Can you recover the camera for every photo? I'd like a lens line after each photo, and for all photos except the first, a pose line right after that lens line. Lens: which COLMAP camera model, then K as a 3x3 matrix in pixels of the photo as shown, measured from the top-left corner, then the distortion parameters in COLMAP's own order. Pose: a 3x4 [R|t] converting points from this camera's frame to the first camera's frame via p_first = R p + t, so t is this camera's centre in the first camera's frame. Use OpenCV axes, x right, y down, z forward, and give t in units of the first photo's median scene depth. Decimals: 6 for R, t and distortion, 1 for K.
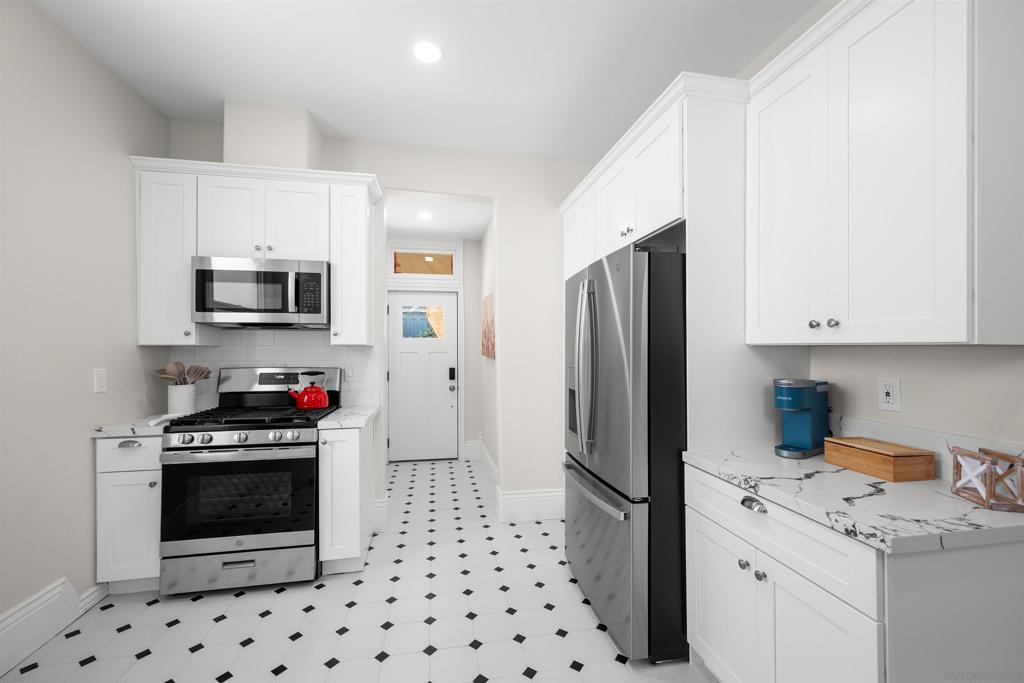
lens RADIAL K [[407.6, 0, 512.0], [0, 407.6, 341.5], [0, 0, 1]] dist [-0.001416, -0.000253]
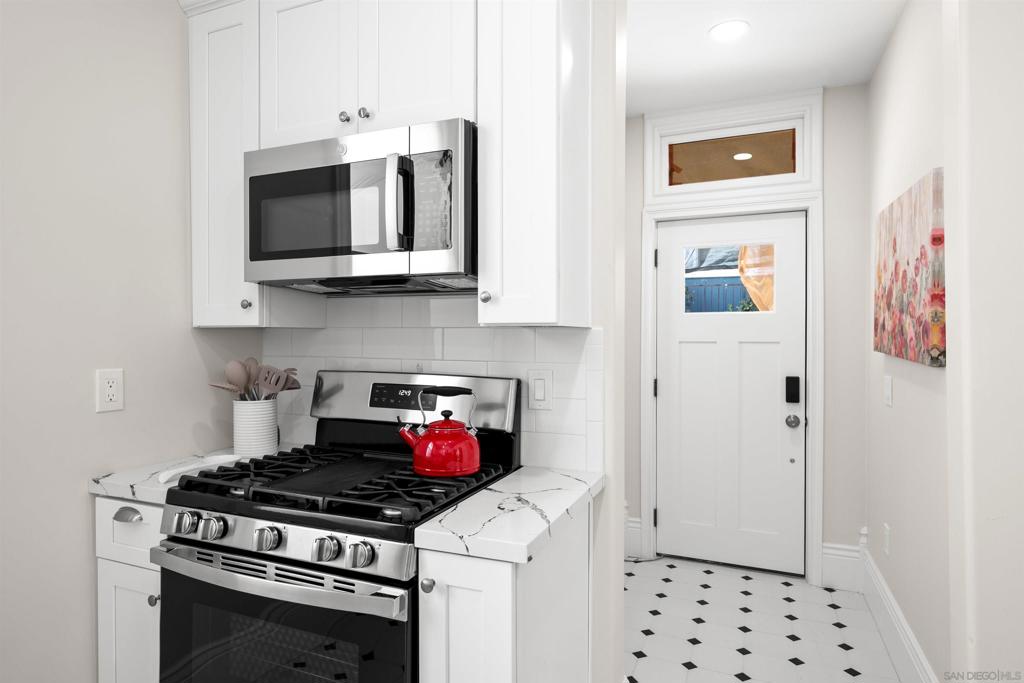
lens RADIAL K [[582.4, 0, 512.0], [0, 582.4, 341.5], [0, 0, 1]] dist [0.000842, -0.000043]
pose [[0.833788, 0.010904, -0.551977, -0.088363], [0.006078, 0.999563, 0.028927, 0.007830], [0.552051, -0.027474, 0.833358, 0.507777]]
